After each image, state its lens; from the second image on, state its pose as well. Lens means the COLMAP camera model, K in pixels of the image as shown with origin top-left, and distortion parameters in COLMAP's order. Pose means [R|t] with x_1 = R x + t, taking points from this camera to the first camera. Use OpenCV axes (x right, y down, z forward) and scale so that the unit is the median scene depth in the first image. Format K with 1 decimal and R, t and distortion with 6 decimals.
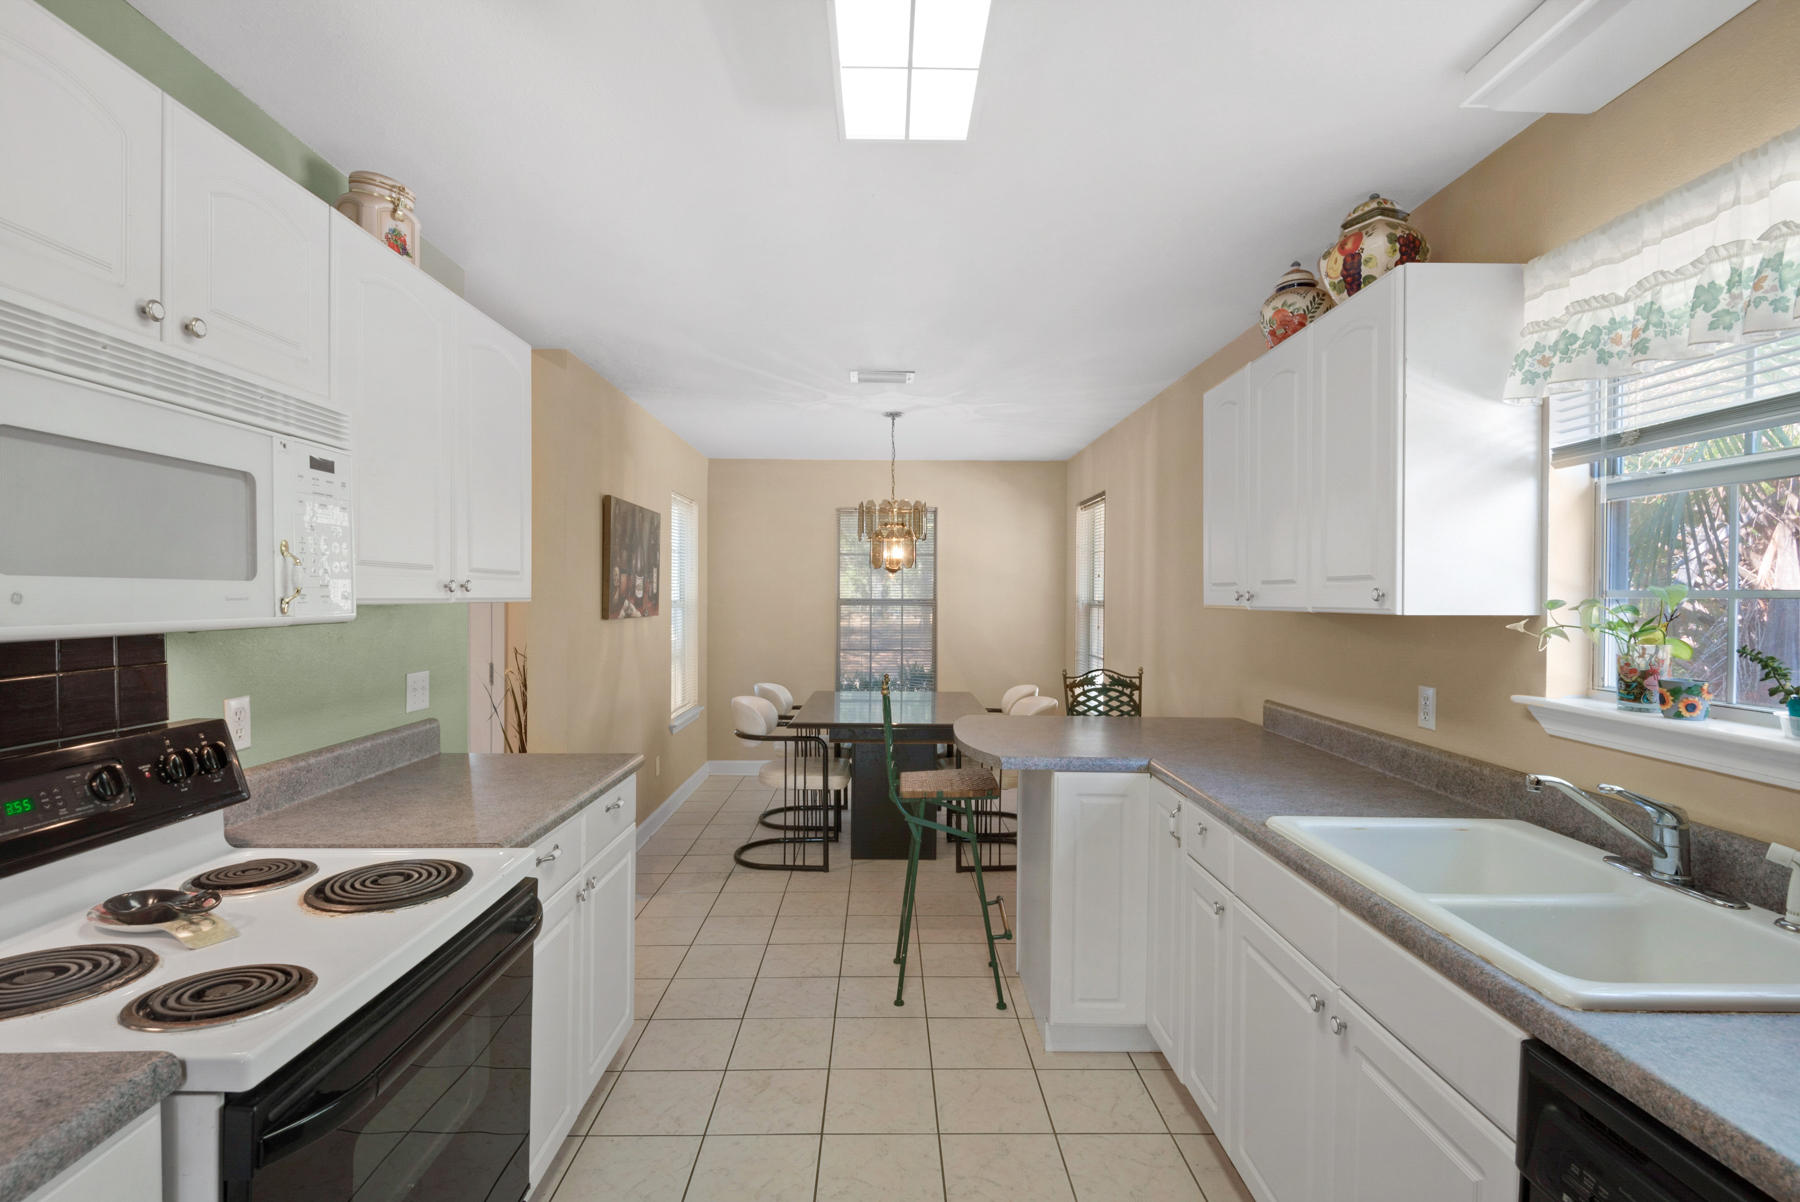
lens RADIAL K [[845.4, 0, 900.0], [0, 845.4, 601.0], [0, 0, 1]] dist [0.024737, -0.000142]
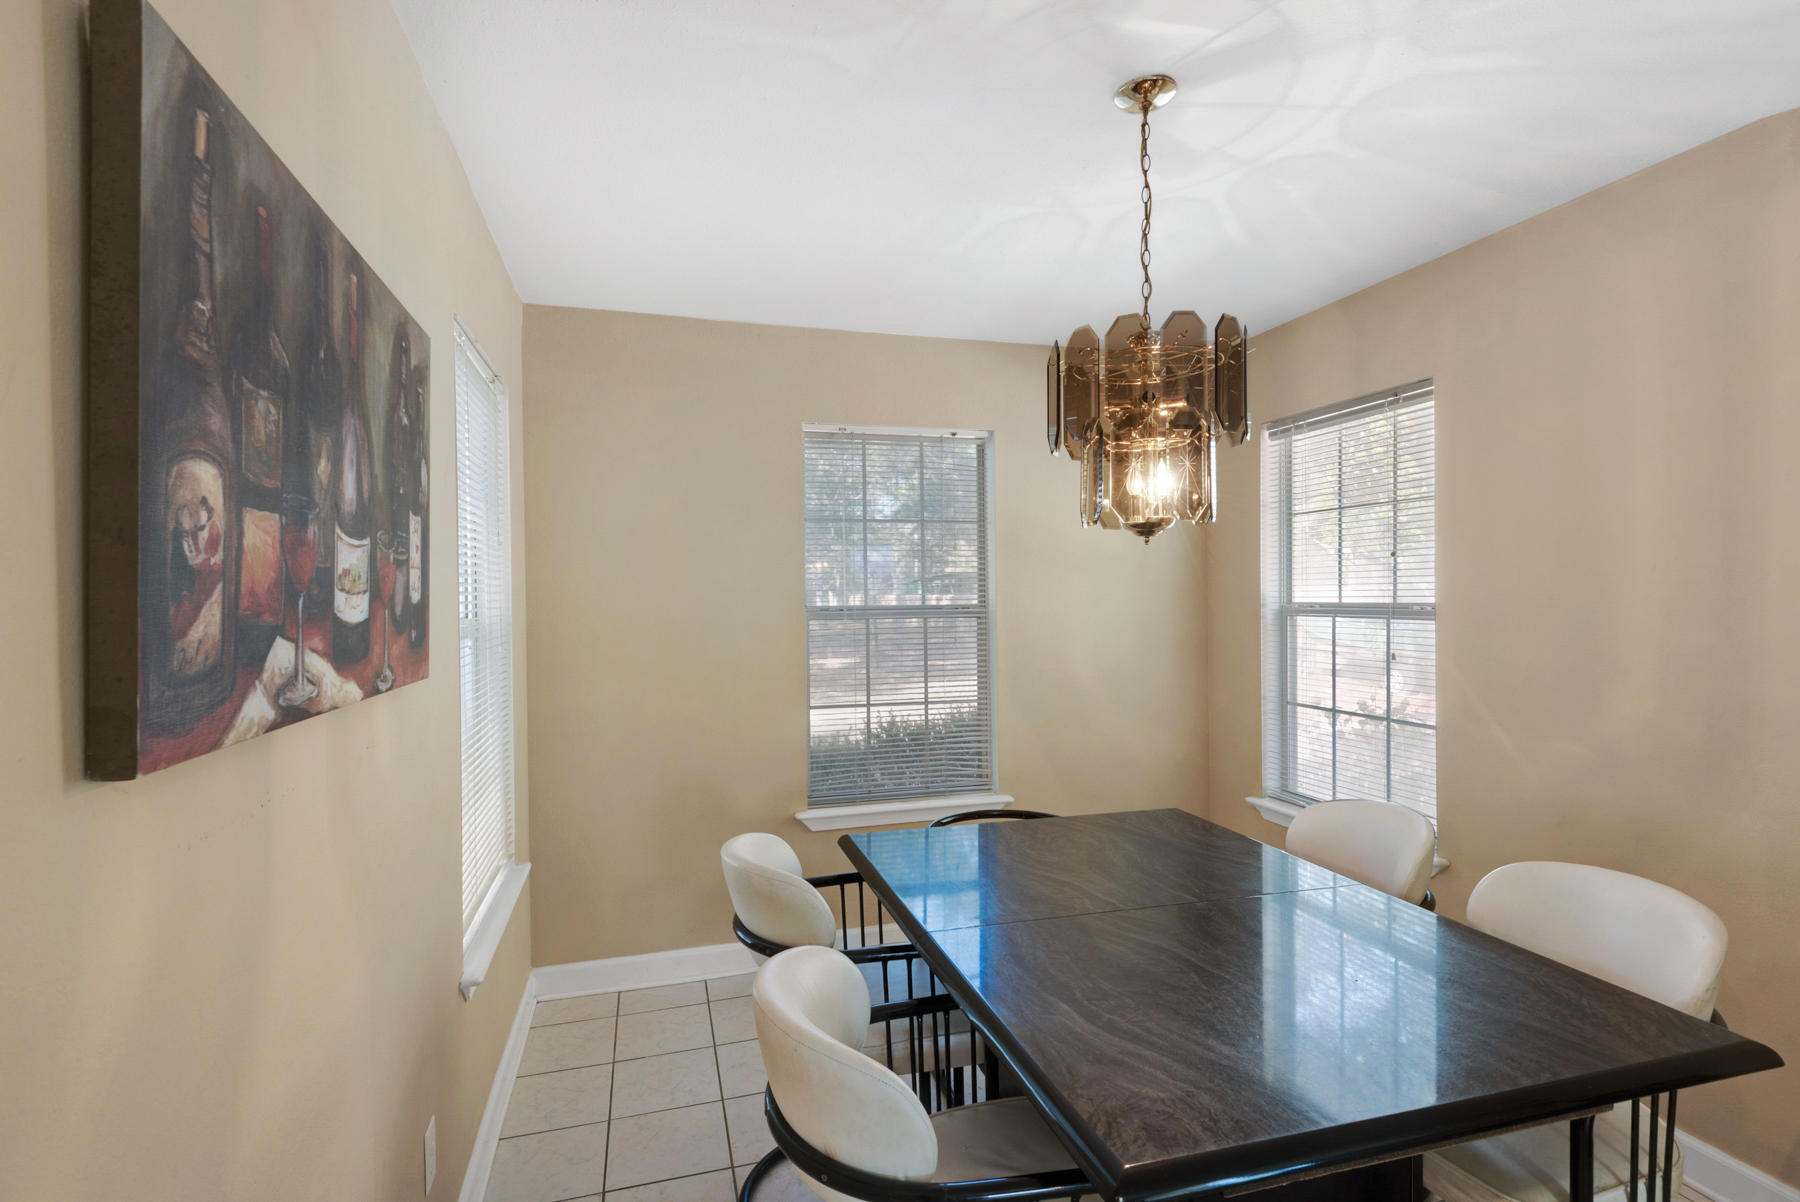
lens RADIAL K [[897.0, 0, 900.0], [0, 897.0, 601.0], [0, 0, 1]] dist [0.000132, -0.000140]
pose [[0.971049, -0.015759, 0.238358, -0.200465], [0.016205, 0.999869, 0.000089, -0.007553], [-0.238328, 0.003776, 0.971177, 0.660477]]
